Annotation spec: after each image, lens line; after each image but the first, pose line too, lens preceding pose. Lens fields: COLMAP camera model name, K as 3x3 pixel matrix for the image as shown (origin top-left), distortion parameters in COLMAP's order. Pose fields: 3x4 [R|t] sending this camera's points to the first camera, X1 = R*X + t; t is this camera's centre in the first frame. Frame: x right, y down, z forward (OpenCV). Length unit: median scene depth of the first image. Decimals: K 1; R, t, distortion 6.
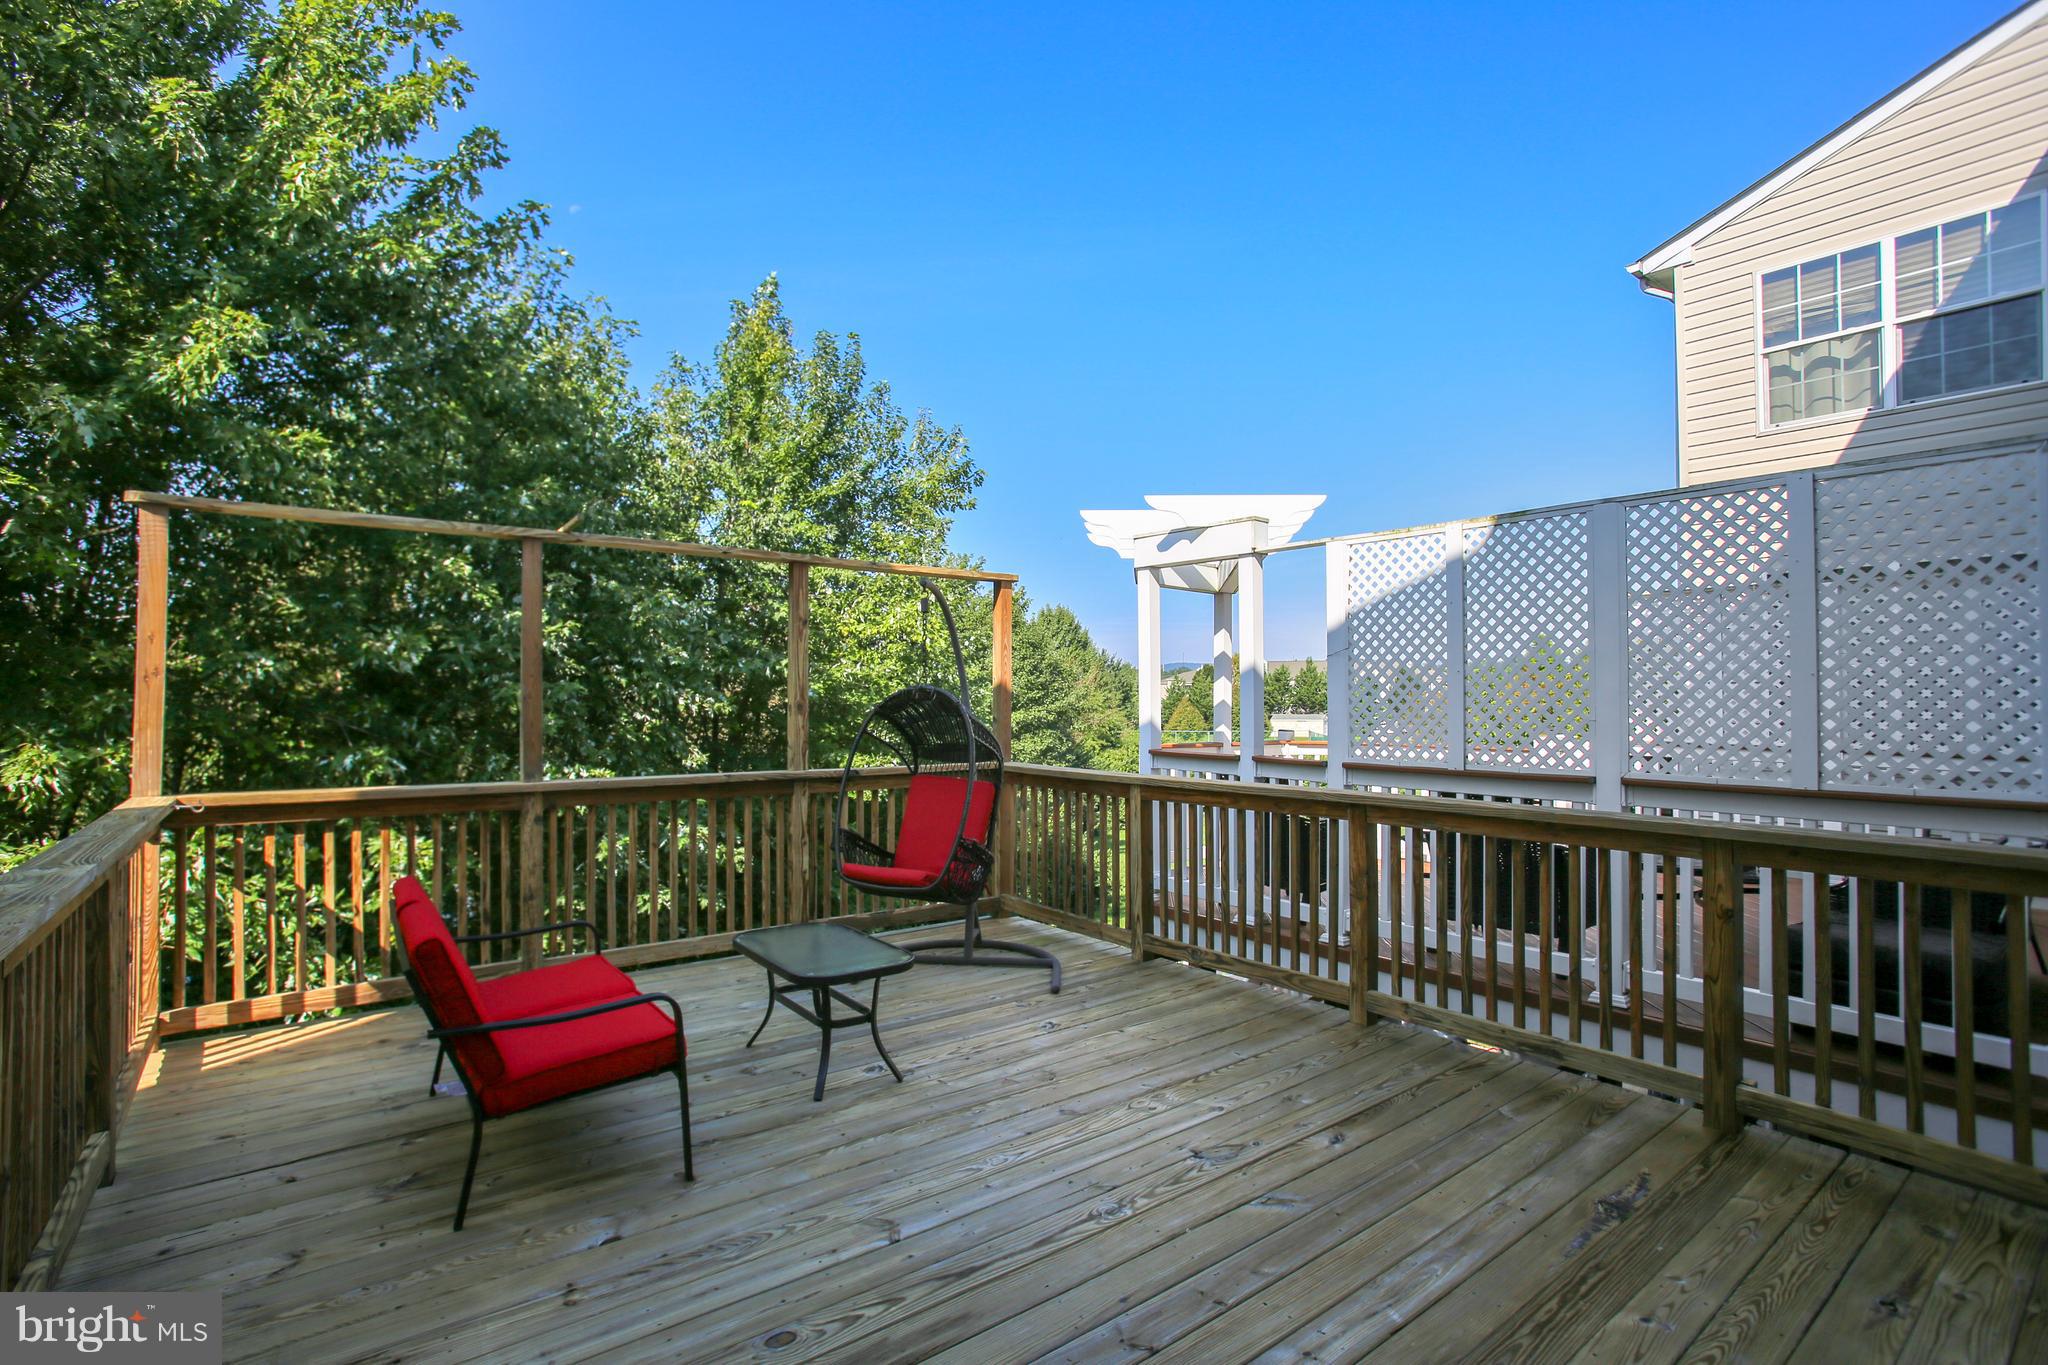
lens RADIAL K [[999.8, 0, 1019.7], [0, 999.8, 688.3], [0, 0, 1]] dist [-0.003738, 0.005993]
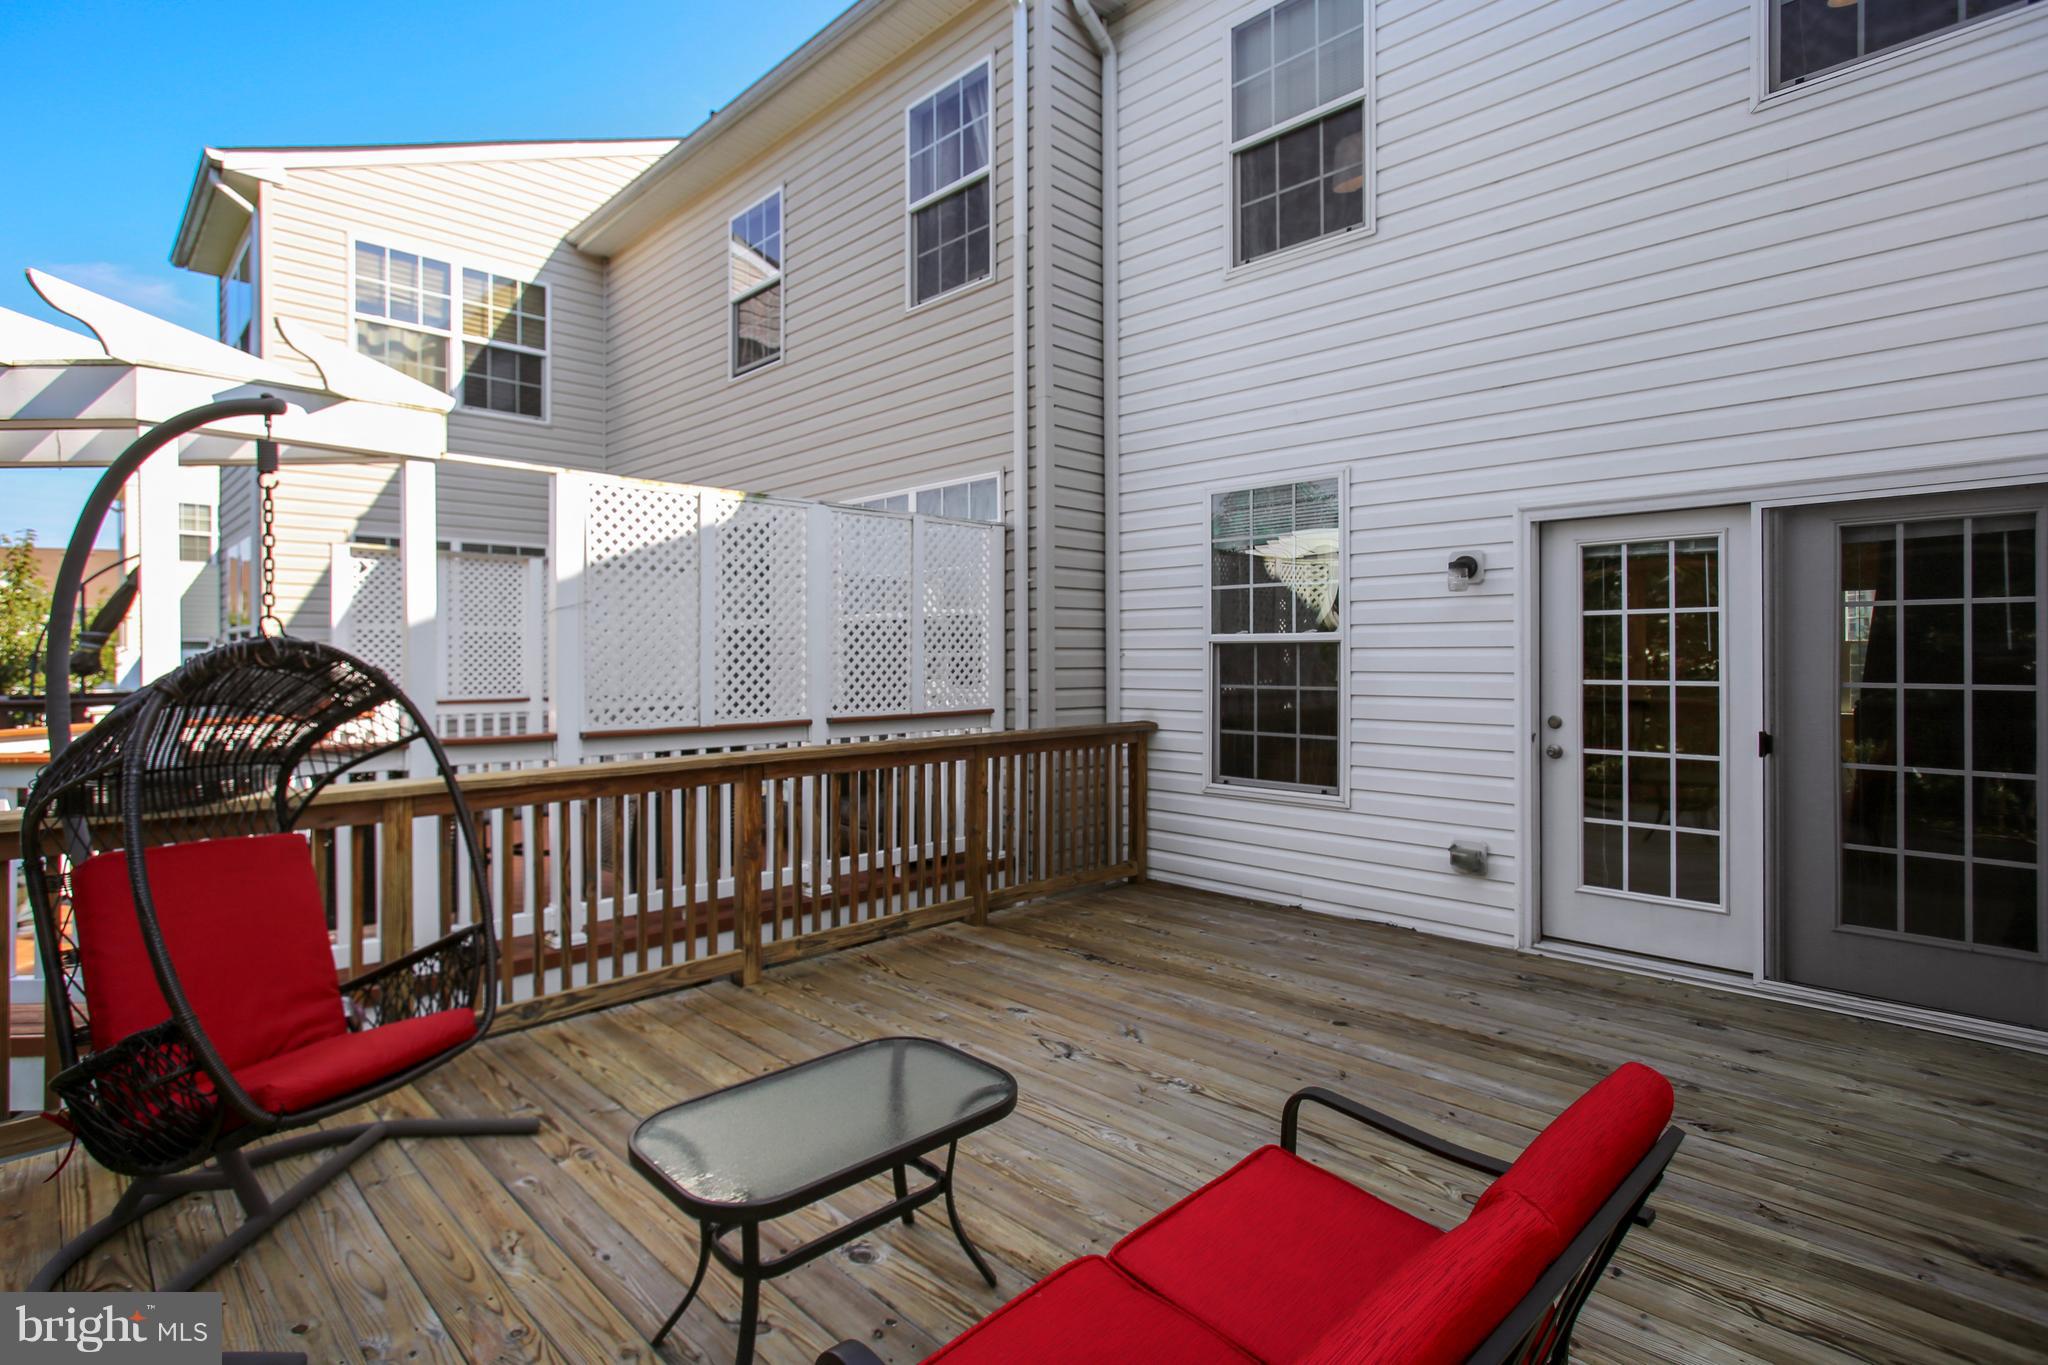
lens RADIAL K [[999.8, 0, 1027.1], [0, 999.8, 667.1], [0, 0, 1]] dist [-0.003738, 0.005993]
pose [[-0.125528, -0.012571, 0.992010, -0.632951], [-0.009531, 0.999889, 0.011465, 0.005585], [-0.992044, -0.008016, -0.125634, 0.794833]]
